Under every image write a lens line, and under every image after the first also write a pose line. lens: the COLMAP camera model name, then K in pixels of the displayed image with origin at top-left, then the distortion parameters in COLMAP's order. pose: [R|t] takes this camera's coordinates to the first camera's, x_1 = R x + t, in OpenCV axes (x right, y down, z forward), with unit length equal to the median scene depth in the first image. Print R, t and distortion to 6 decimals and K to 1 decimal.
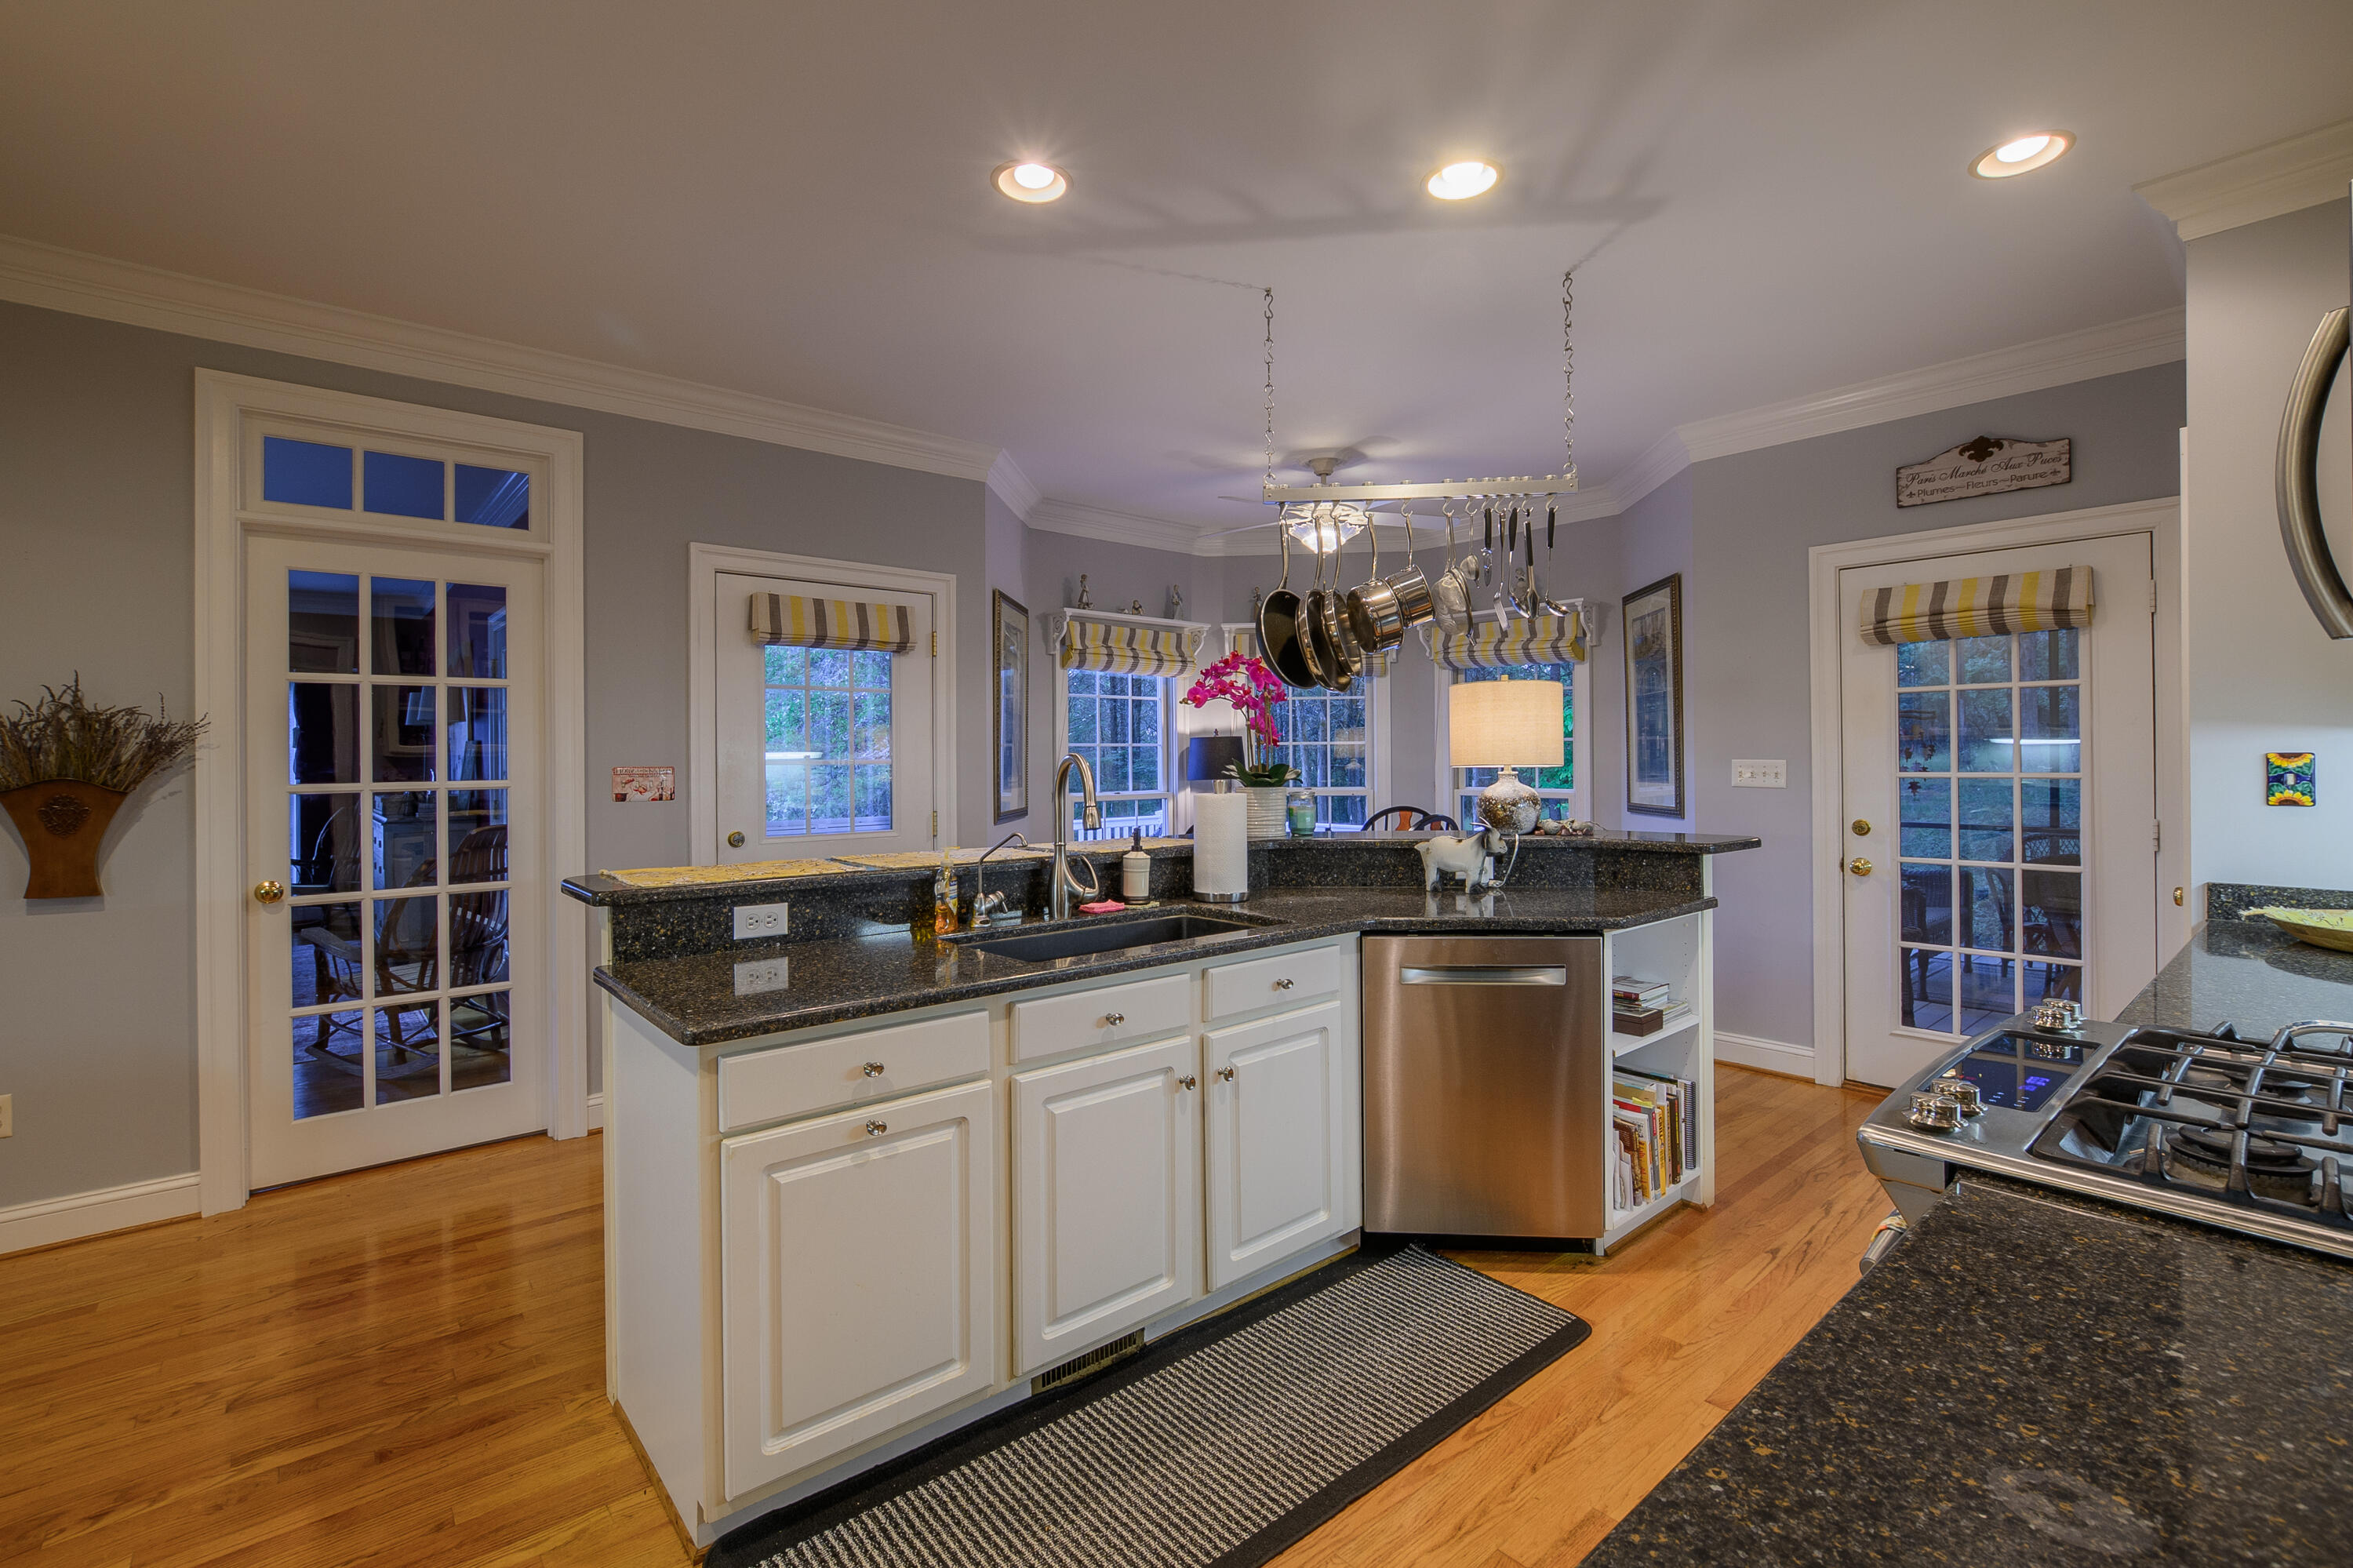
lens RADIAL K [[1052.6, 0, 1192.1], [0, 1052.6, 741.4], [0, 0, 1]] dist [-0.011984, 0.003460]
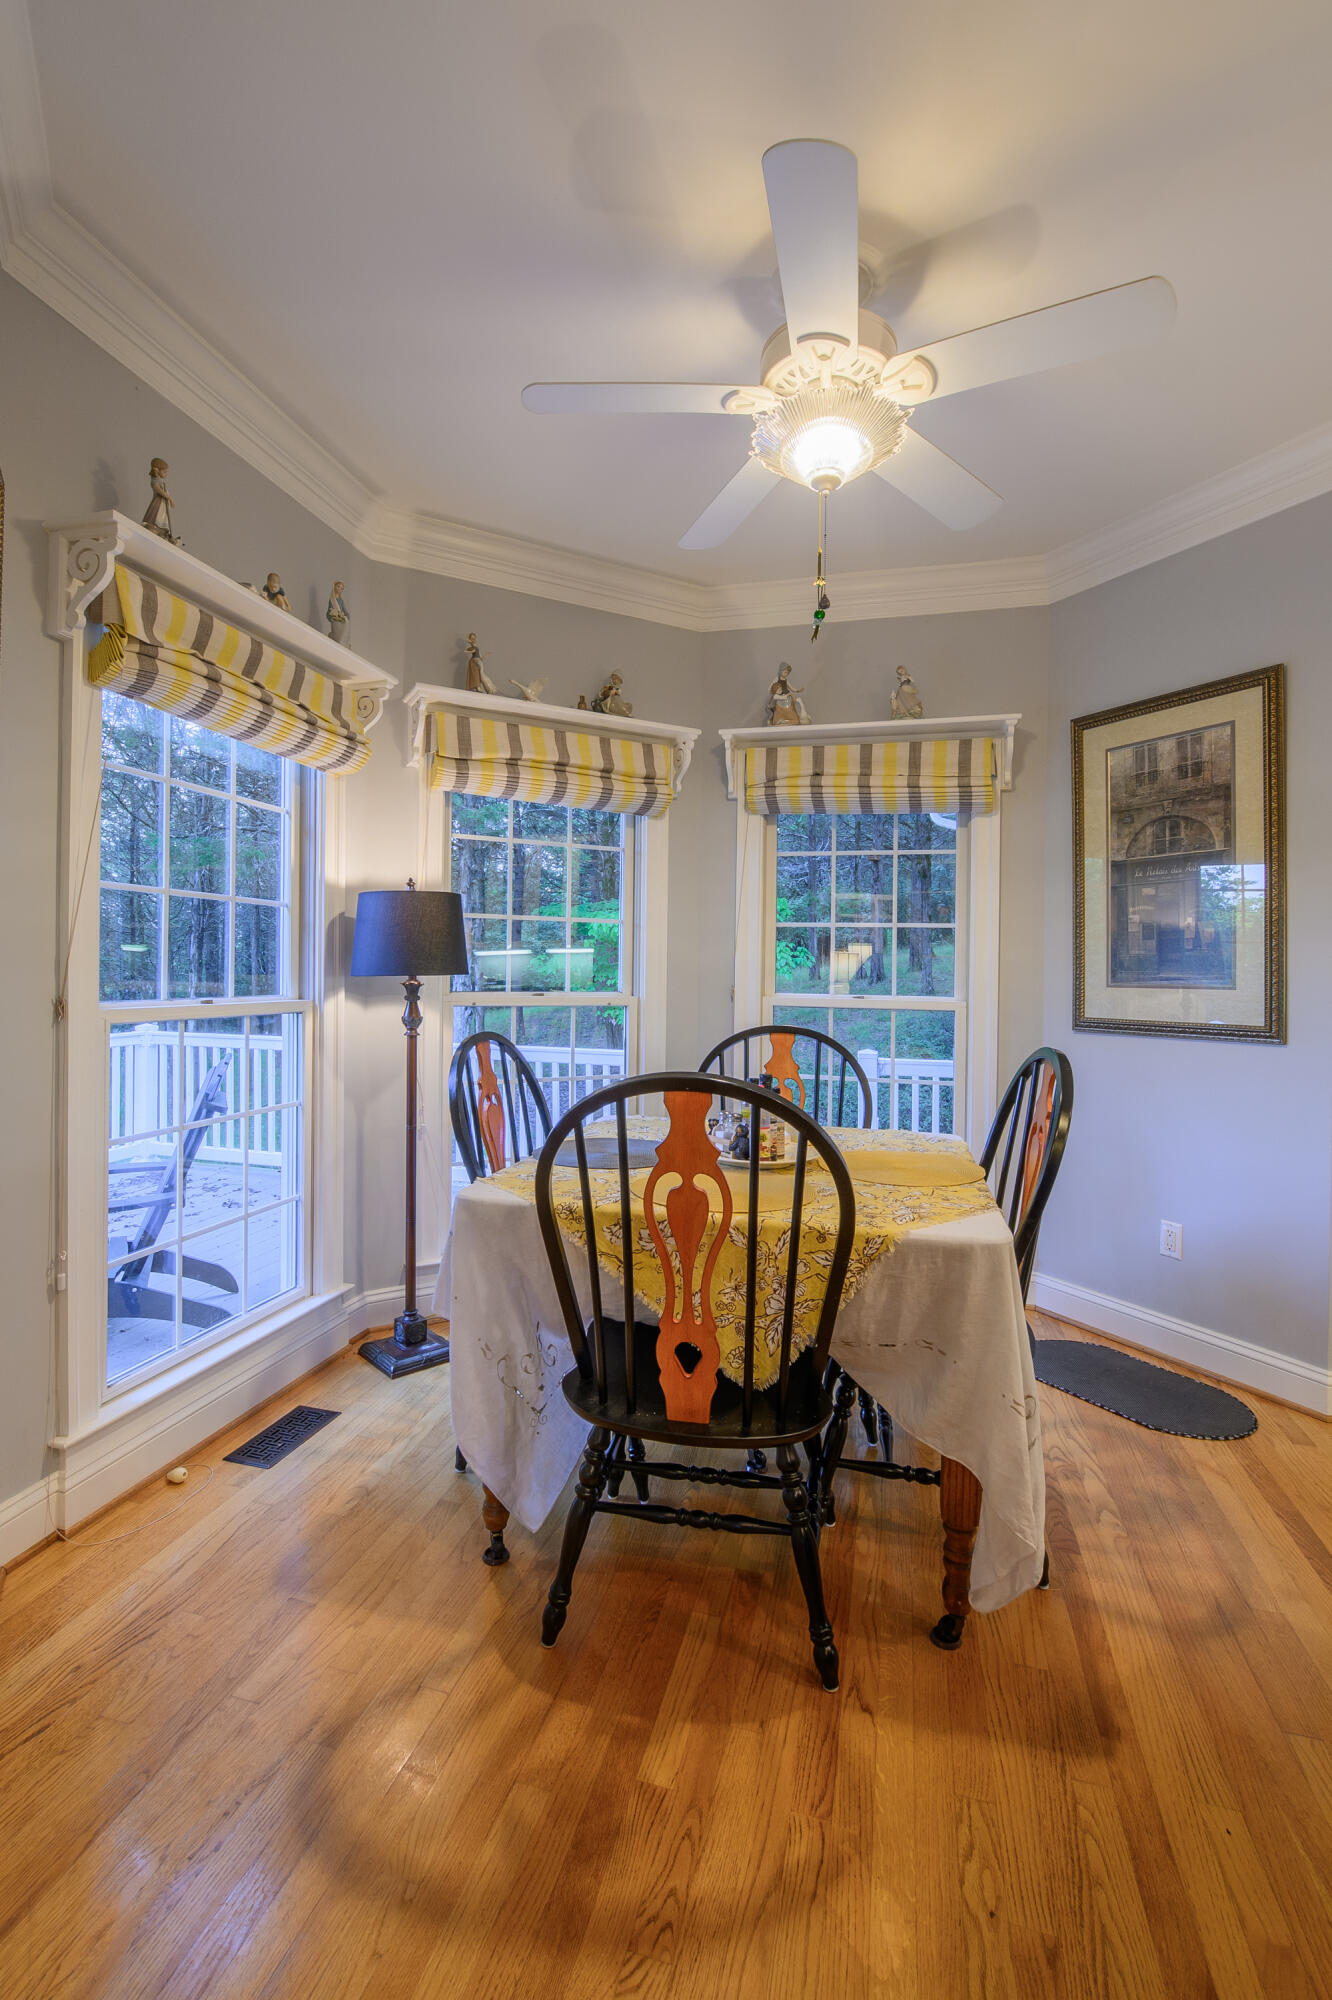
lens RADIAL K [[894.6, 0, 650.3], [0, 894.6, 985.2], [0, 0, 1]] dist [-0.011984, 0.003460]
pose [[0.832544, 0.009765, 0.553872, -0.190665], [-0.027762, 0.999324, 0.024111, 0.041384], [-0.553262, -0.035450, 0.832252, 0.878317]]
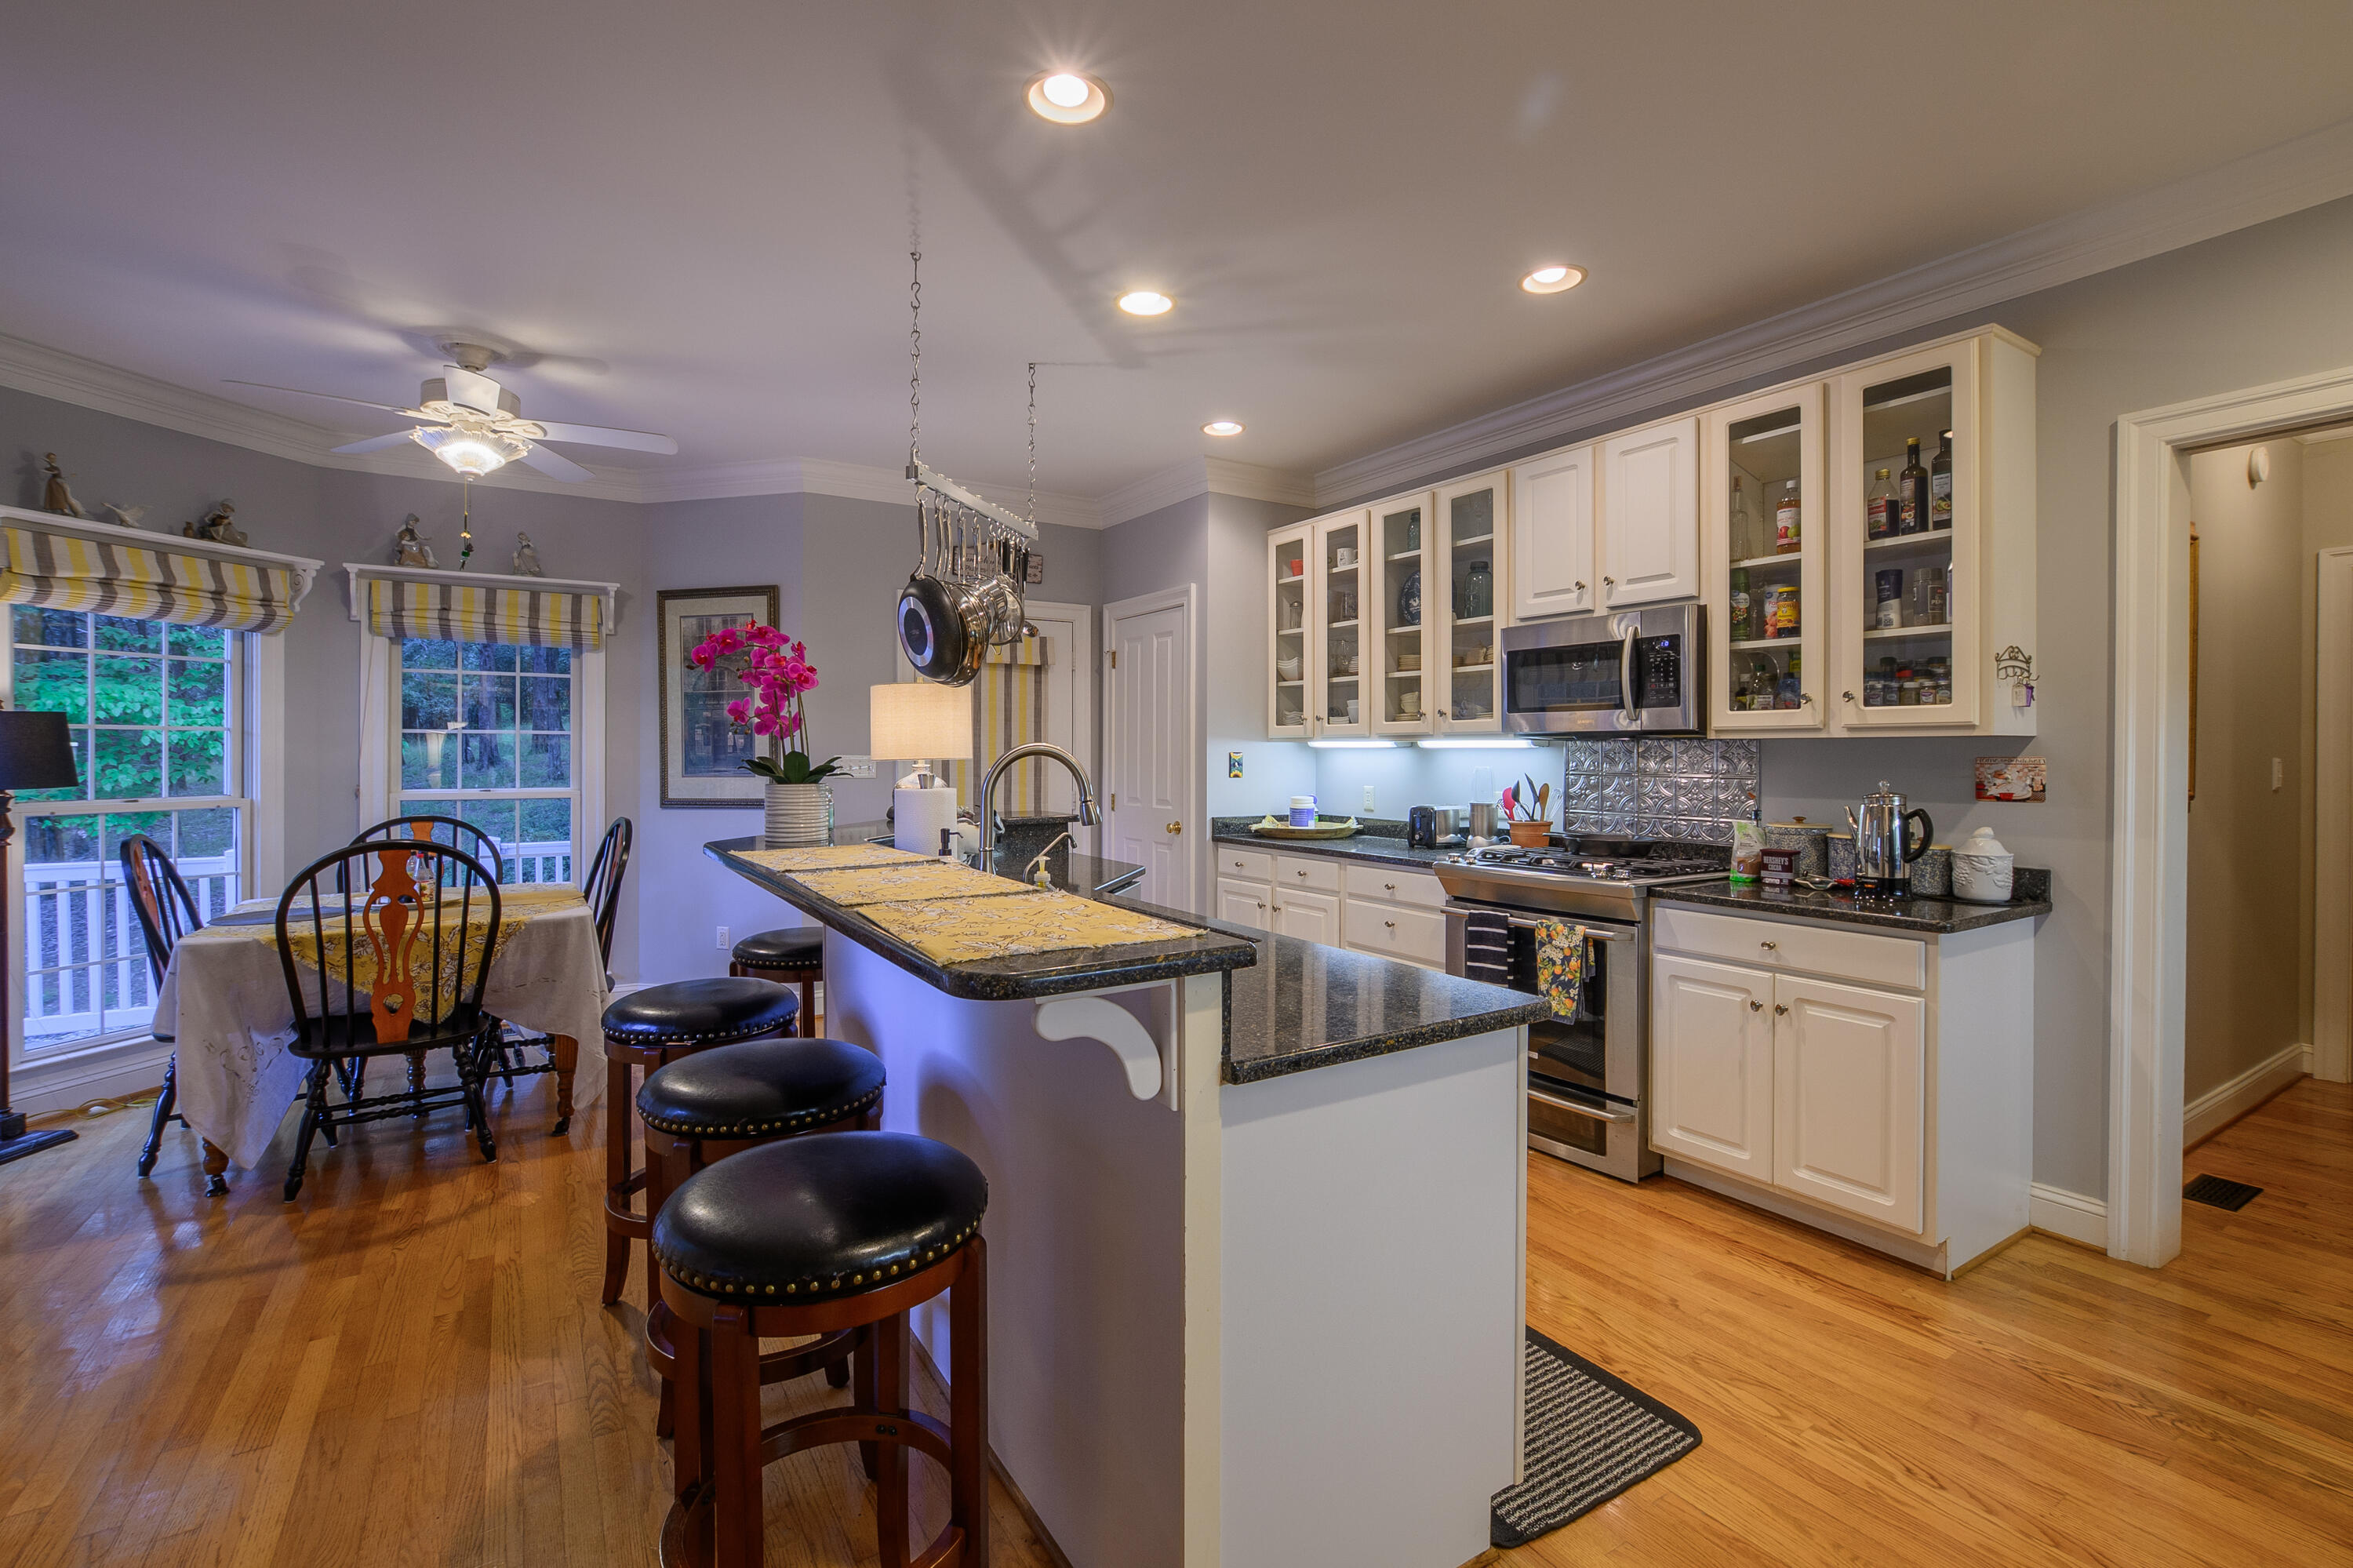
lens RADIAL K [[1052.6, 0, 1180.5], [0, 1052.6, 742.7], [0, 0, 1]] dist [-0.011984, 0.003460]
pose [[0.147825, 0.014628, 0.988905, -0.649783], [-0.017330, 0.999775, -0.012199, 0.012330], [-0.988862, -0.015334, 0.148045, 0.489547]]
